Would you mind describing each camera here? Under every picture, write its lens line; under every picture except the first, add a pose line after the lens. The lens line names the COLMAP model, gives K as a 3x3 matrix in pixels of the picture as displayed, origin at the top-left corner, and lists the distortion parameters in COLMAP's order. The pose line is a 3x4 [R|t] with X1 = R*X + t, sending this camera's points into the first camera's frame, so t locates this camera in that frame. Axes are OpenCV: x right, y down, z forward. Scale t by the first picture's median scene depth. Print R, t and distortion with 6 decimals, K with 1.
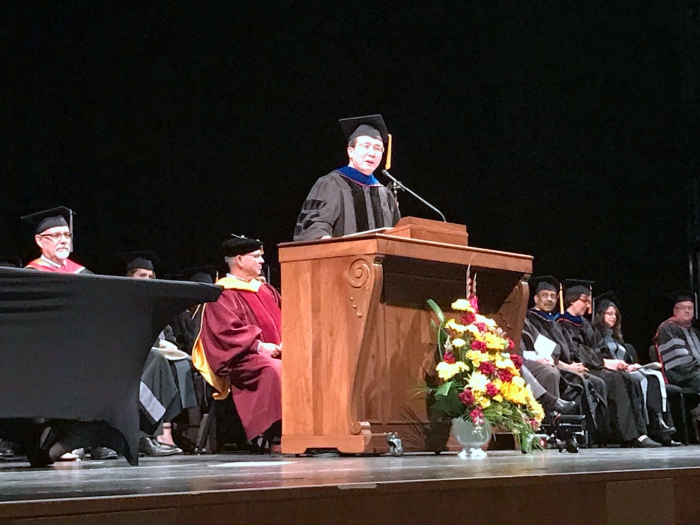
lens RADIAL K [[1965.2, 0, 350.1], [0, 1965.2, 263.5], [0, 0, 1]] dist [1.111021, 0.000000]
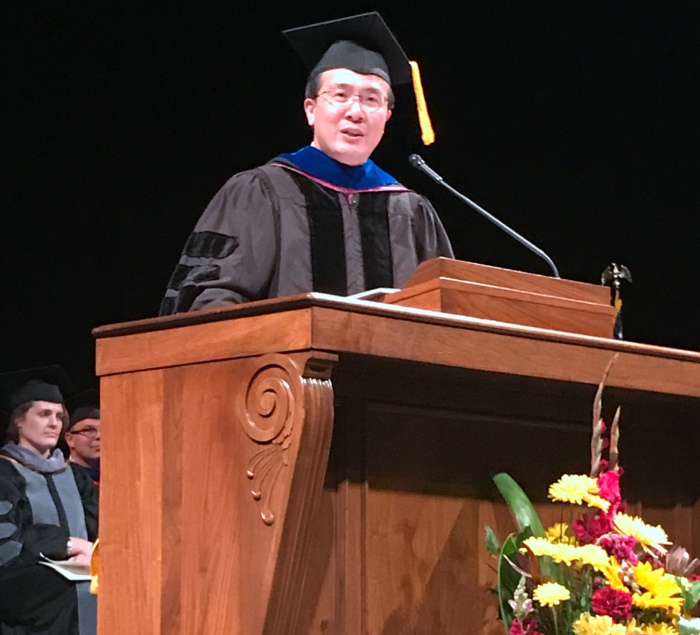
lens RADIAL K [[1686.6, 0, 349.6], [0, 1686.6, 316.4], [0, 0, 1]] dist [-0.118150, 0.000000]
pose [[0.974050, -0.011275, -0.226050, 0.088906], [-0.001563, 0.998400, -0.056533, 0.006191], [0.226326, 0.055419, 0.972474, 0.680929]]
